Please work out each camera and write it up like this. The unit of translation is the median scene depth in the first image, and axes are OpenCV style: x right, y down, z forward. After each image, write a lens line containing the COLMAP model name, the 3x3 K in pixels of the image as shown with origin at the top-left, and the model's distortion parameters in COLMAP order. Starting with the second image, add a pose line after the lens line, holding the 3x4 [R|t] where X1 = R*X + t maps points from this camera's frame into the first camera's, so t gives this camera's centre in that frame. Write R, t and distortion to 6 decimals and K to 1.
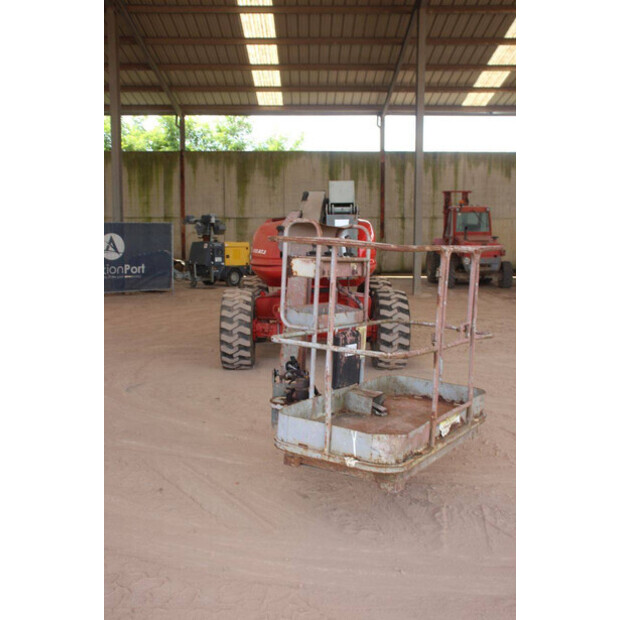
lens RADIAL K [[683.9, 0, 324.2], [0, 683.9, 320.3], [0, 0, 1]] dist [-0.032300, 0.000000]
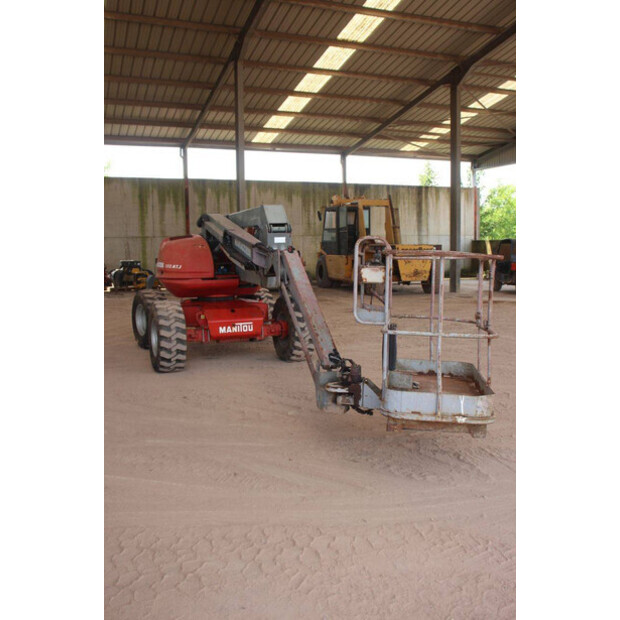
lens RADIAL K [[596.1, 0, 310.0], [0, 596.1, 309.3], [0, 0, 1]] dist [-0.059540, 0.000000]
pose [[0.929213, -0.050319, 0.366103, -0.129994], [0.059948, 0.998089, -0.014974, -0.001178], [-0.364650, 0.035861, 0.930454, 0.006259]]
